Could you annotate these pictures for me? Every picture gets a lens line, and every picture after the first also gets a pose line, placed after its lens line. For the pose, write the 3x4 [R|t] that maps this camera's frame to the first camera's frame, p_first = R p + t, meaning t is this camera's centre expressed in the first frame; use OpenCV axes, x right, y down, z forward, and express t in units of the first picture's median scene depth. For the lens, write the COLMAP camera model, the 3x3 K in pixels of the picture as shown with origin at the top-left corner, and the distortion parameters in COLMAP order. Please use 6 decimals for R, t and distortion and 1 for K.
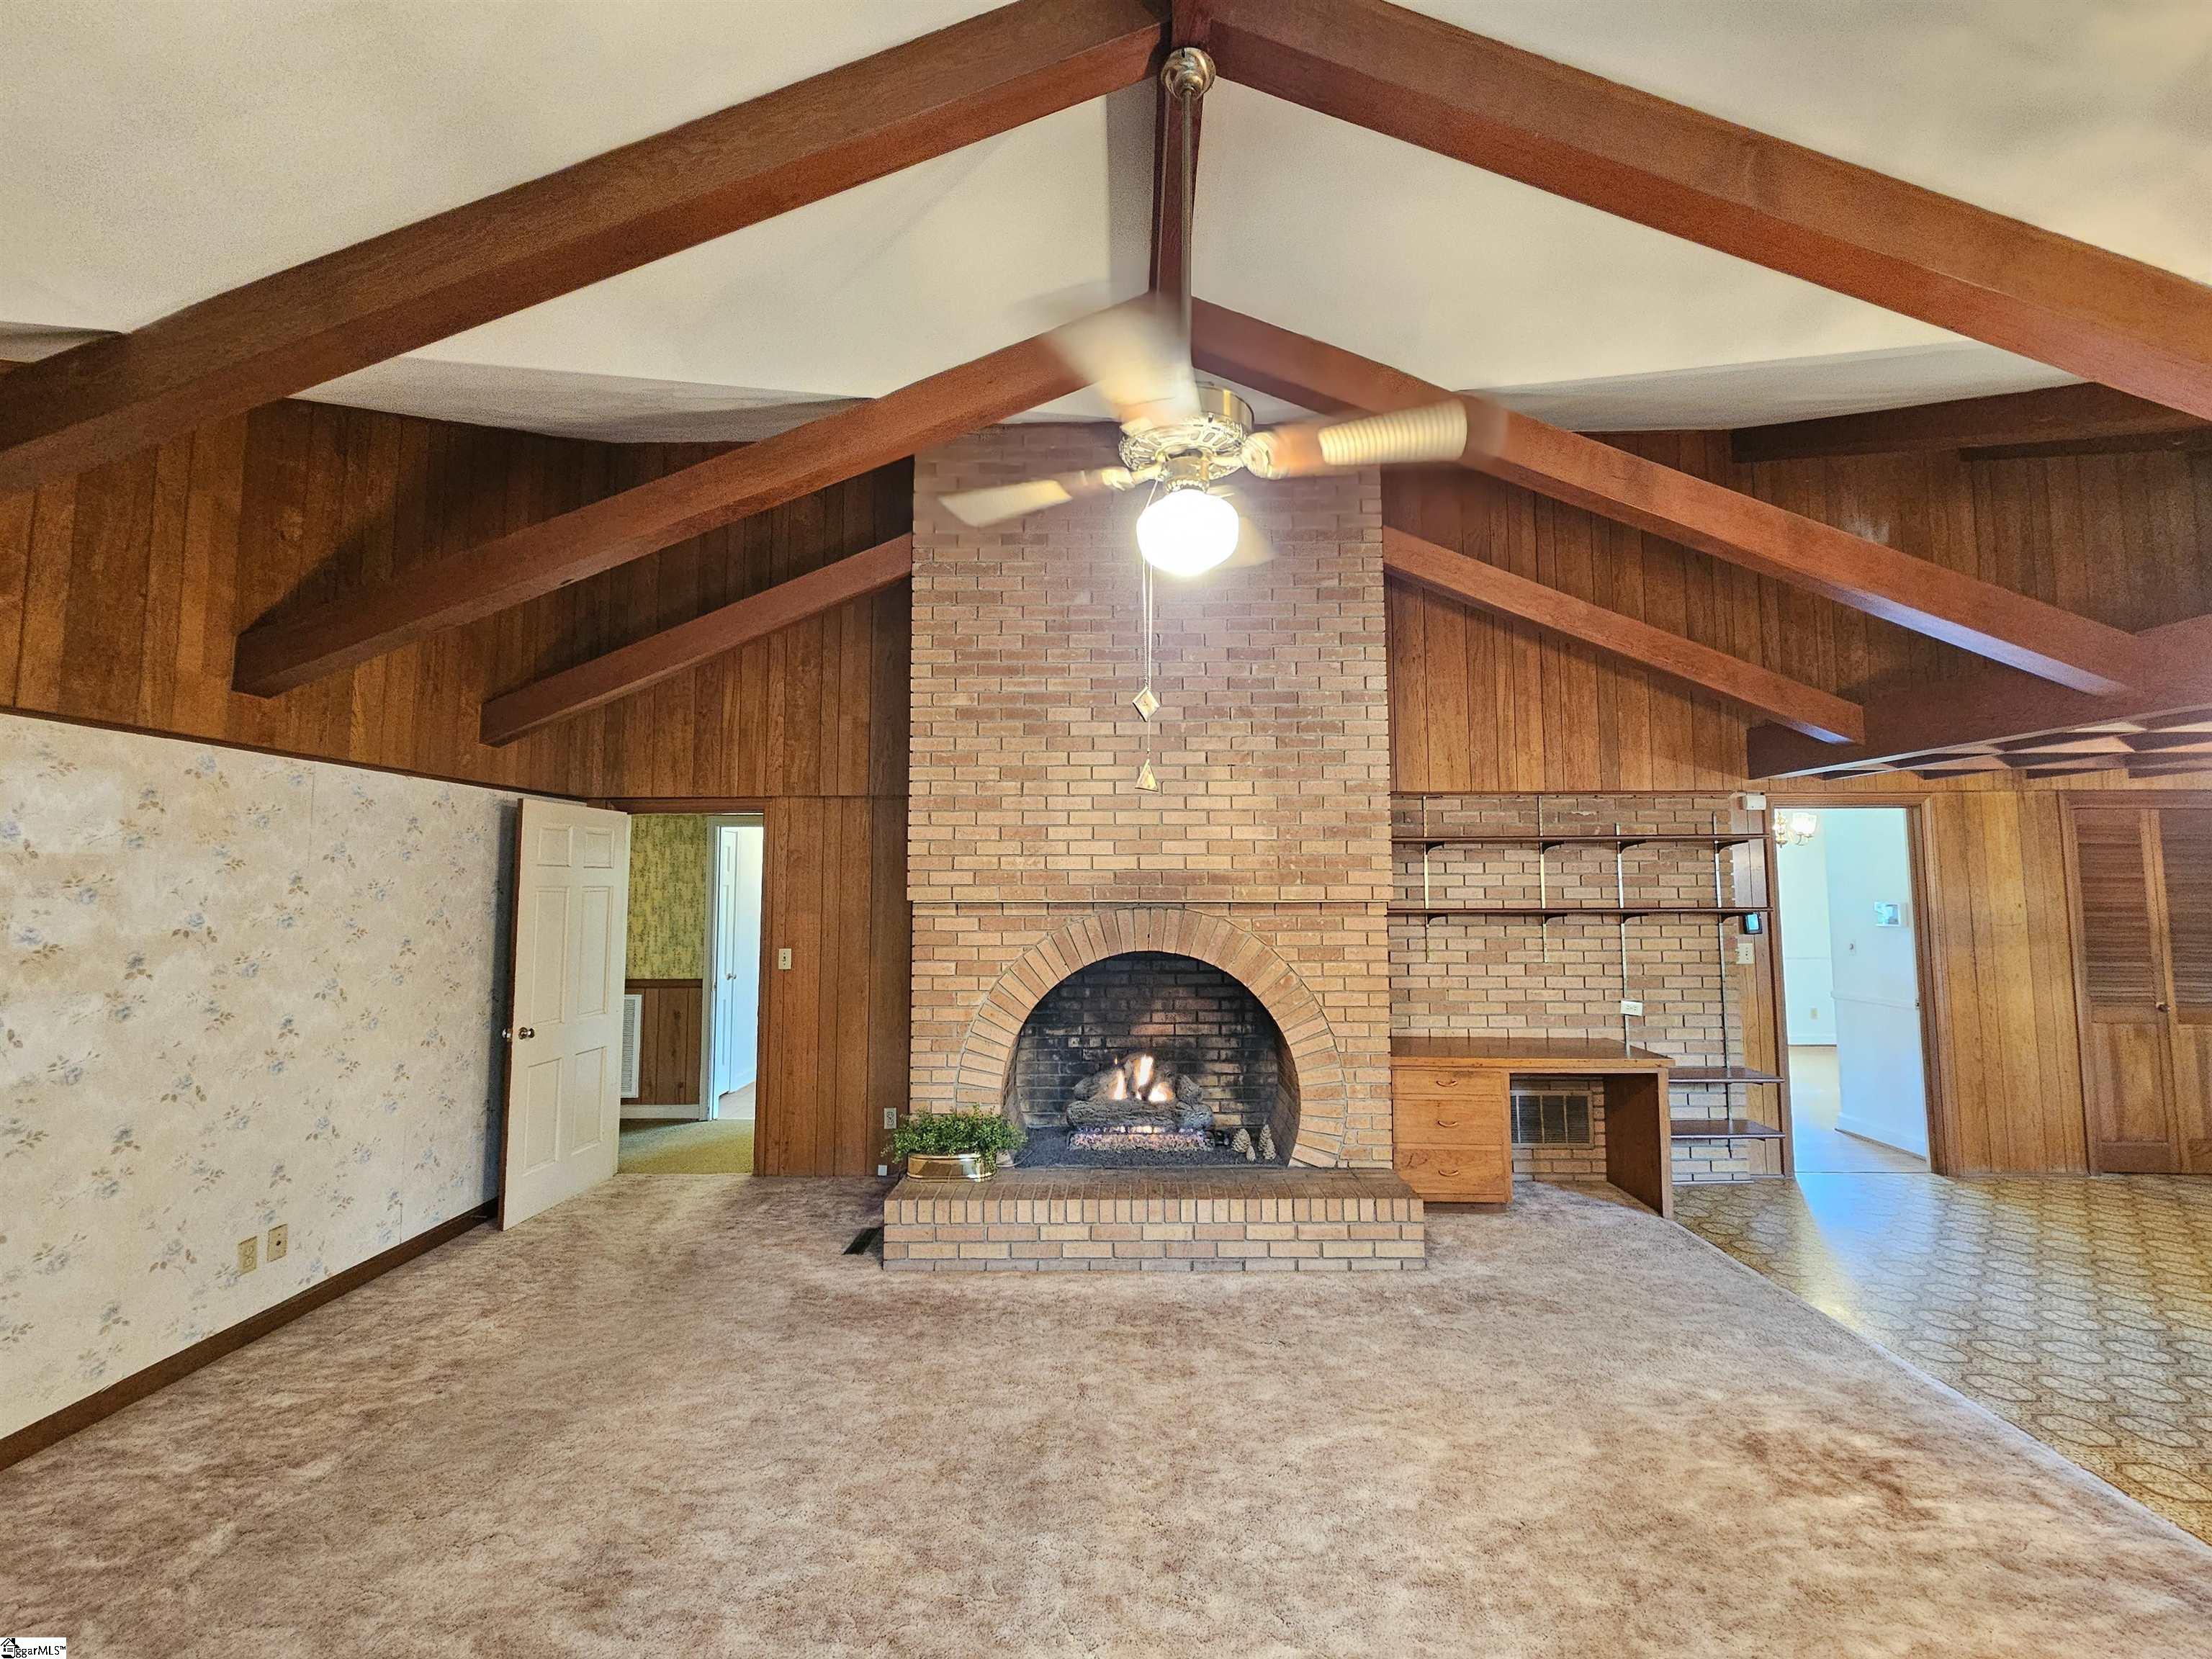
lens RADIAL K [[911.7, 0, 1114.5], [0, 911.7, 821.6], [0, 0, 1]] dist [0.003334, -0.000689]
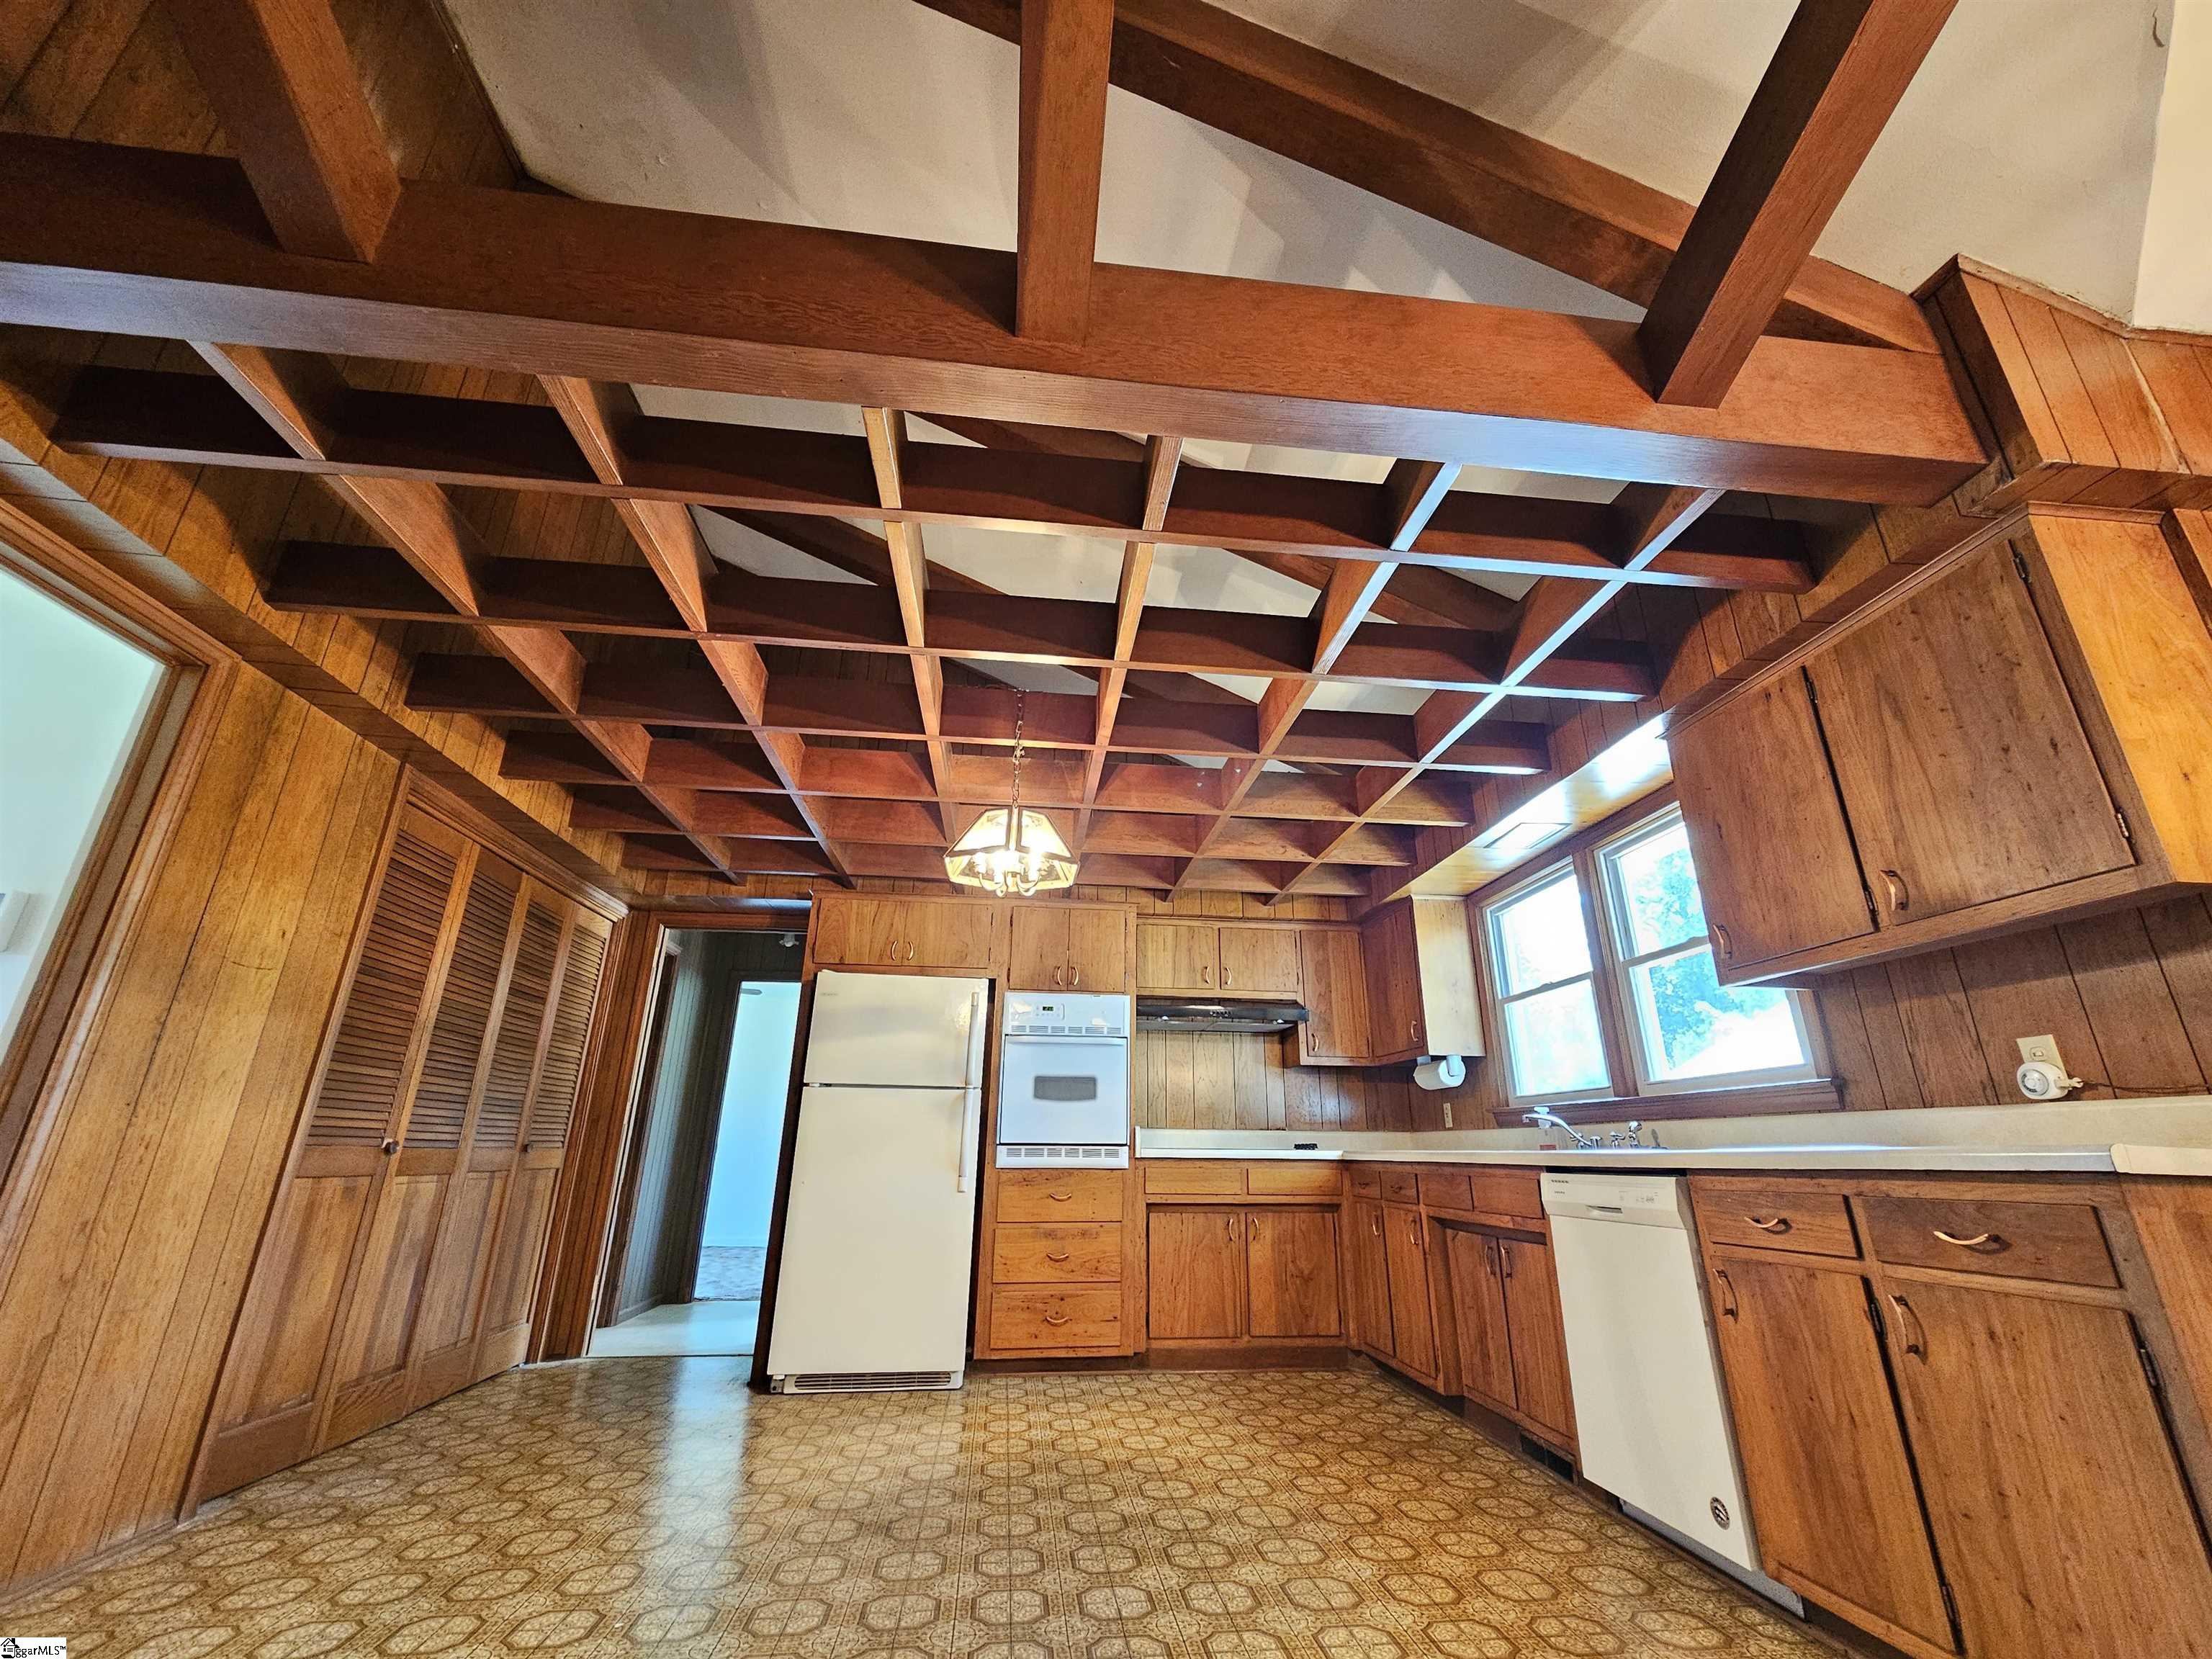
lens RADIAL K [[911.7, 0, 1121.4], [0, 911.7, 819.9], [0, 0, 1]] dist [0.003334, -0.000689]
pose [[-0.132518, 0.345464, 0.929028, 0.437989], [-0.076162, 0.930975, -0.357051, 0.180115], [-0.988250, -0.118072, -0.097060, 0.601192]]
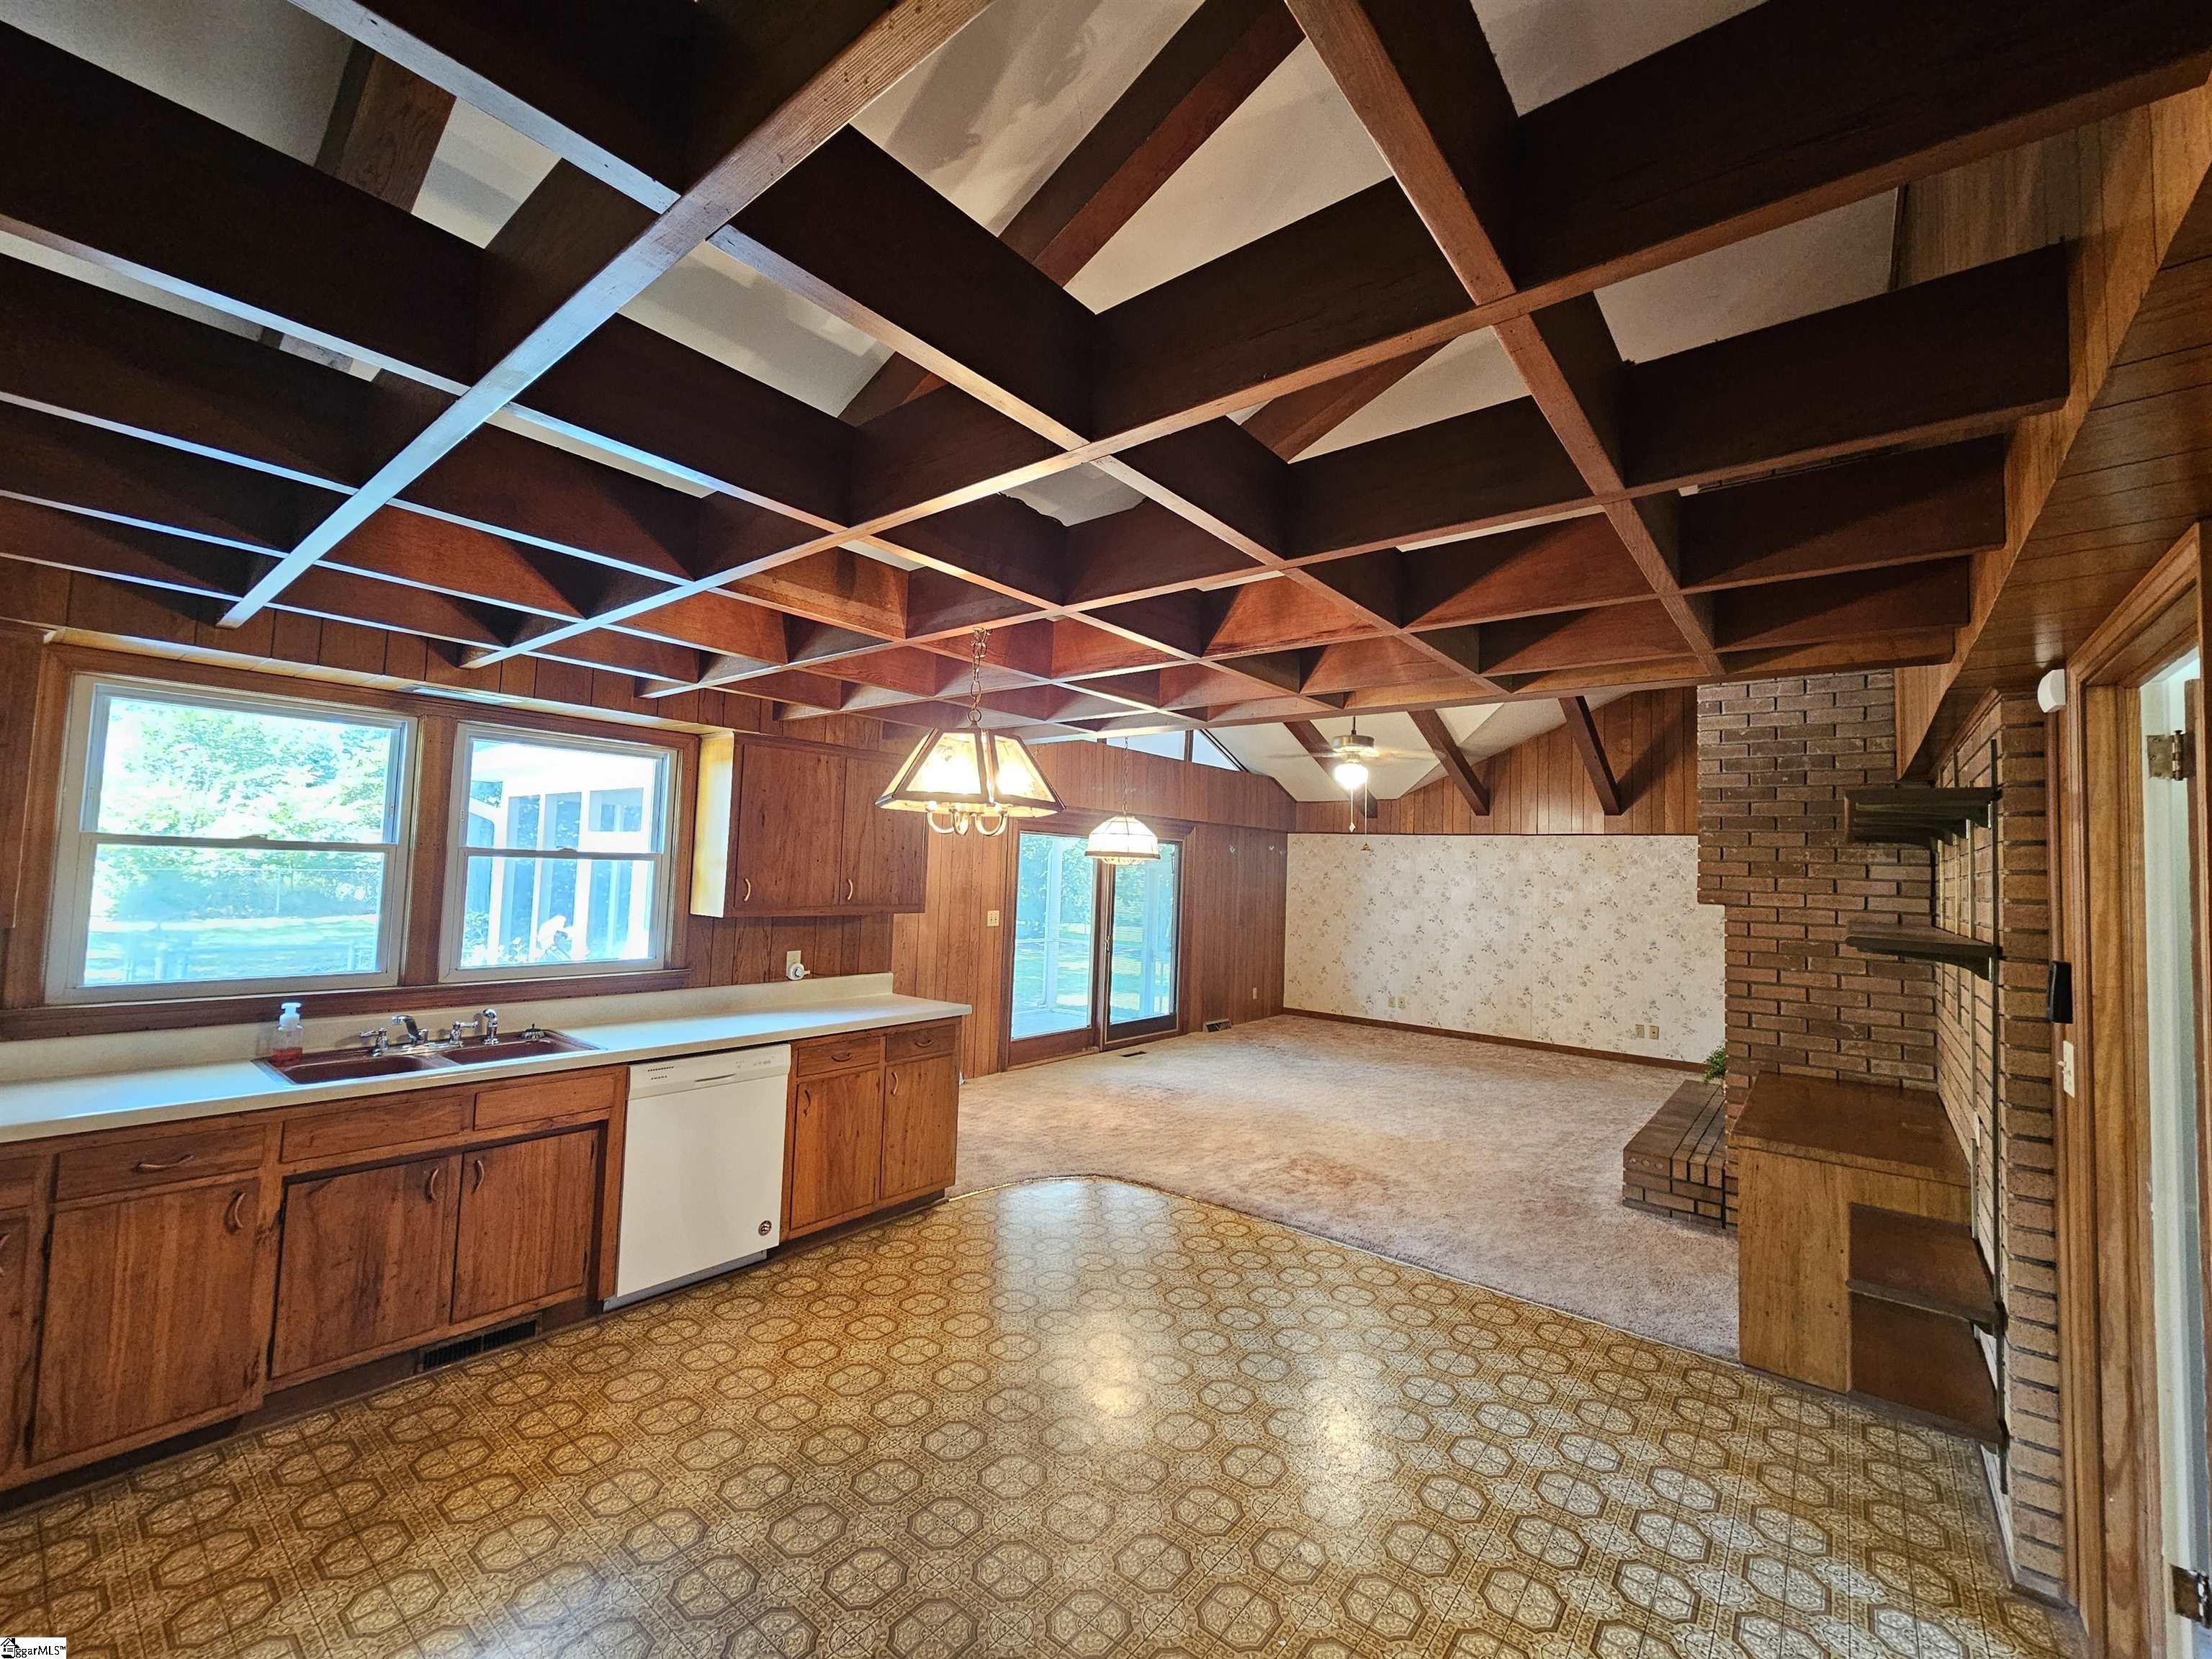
lens RADIAL K [[911.7, 0, 1125.9], [0, 911.7, 829.9], [0, 0, 1]] dist [0.003334, -0.000689]
pose [[-0.608529, -0.054222, -0.791677, 1.279072], [0.023774, 0.995969, -0.086489, 0.063655], [0.793175, -0.071452, -0.604787, 0.929427]]
